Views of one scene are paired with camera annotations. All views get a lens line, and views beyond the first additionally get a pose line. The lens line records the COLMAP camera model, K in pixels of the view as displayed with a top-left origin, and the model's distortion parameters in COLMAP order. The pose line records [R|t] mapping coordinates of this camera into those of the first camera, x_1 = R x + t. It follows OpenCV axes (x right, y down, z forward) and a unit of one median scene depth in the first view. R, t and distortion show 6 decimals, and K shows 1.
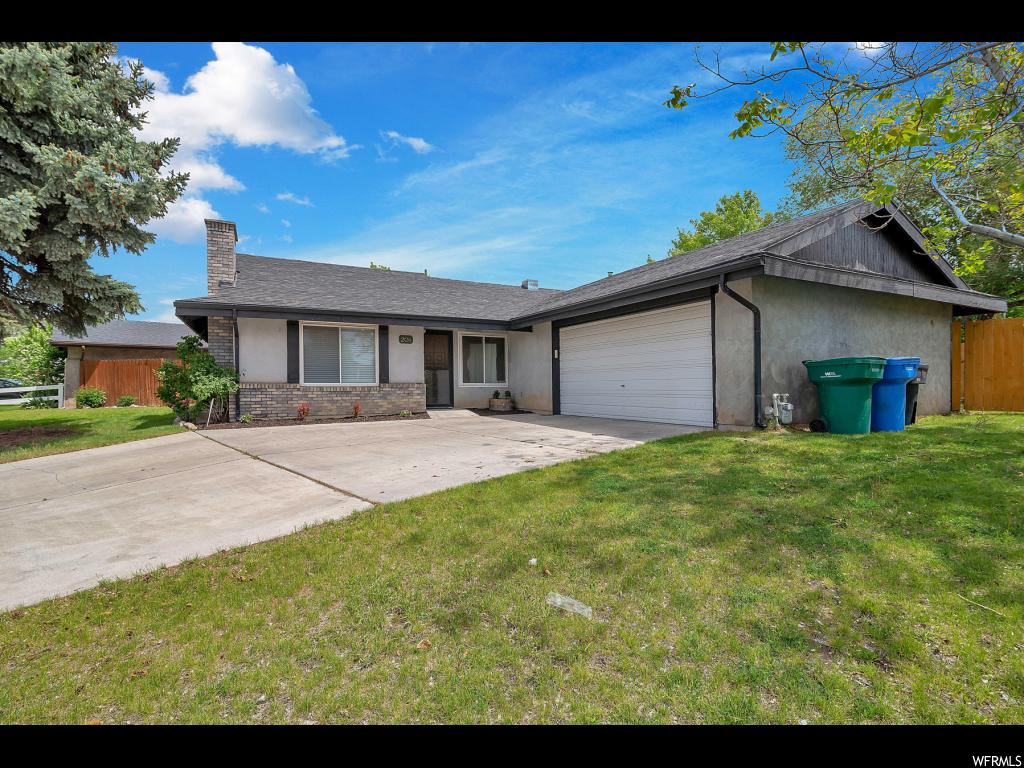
lens RADIAL K [[500.5, 0, 504.9], [0, 500.5, 383.1], [0, 0, 1]] dist [-0.016645, 0.000044]
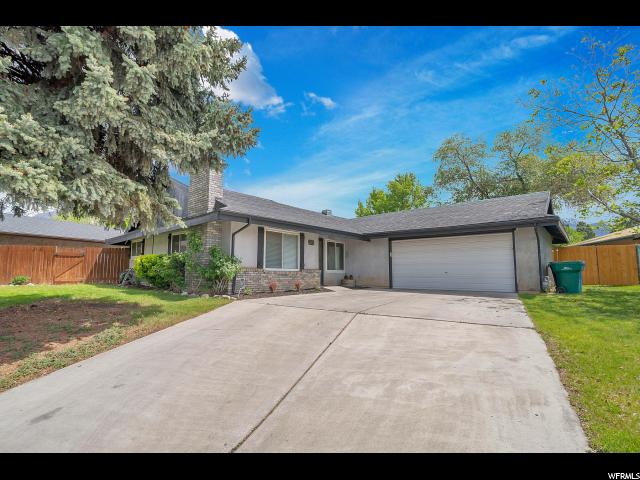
lens RADIAL K [[318.9, 0, 320.0], [0, 318.9, 240.0], [0, 0, 1]] dist [-0.016039, -0.000204]
pose [[0.918780, 0.052667, 0.391241, -0.583034], [-0.013398, 0.994650, -0.102431, 0.010521], [-0.394542, 0.088869, 0.914570, 0.045474]]
